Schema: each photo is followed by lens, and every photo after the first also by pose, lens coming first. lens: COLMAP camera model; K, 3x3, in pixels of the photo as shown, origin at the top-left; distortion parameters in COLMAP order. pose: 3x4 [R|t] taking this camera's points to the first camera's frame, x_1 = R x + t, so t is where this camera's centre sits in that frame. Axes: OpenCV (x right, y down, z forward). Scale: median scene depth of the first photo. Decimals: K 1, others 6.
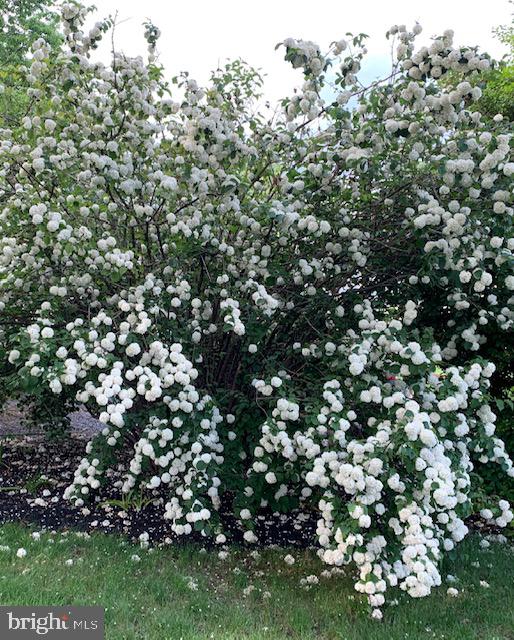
lens RADIAL K [[590.4, 0, 257.3], [0, 590.4, 298.5], [0, 0, 1]] dist [0.019515, -0.006852]
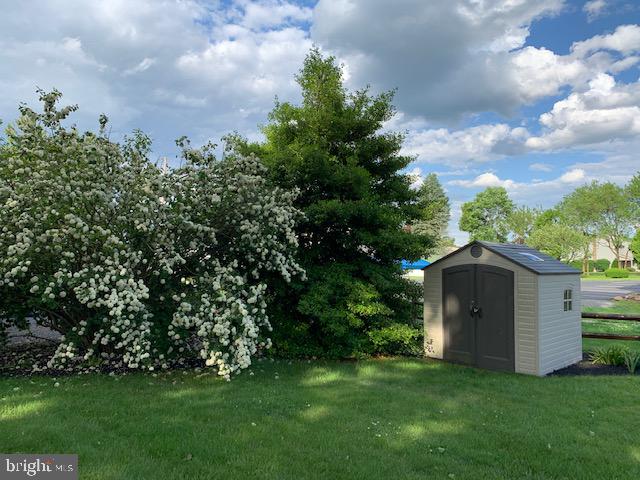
lens RADIAL K [[522.2, 0, 320.0], [0, 522.2, 240.0], [0, 0, 1]] dist [0.099613, -0.190560]
pose [[0.849048, 0.014089, 0.528127, -0.603641], [-0.012780, 0.999900, -0.006129, -0.068833], [-0.528161, -0.001546, 0.849143, -1.042271]]
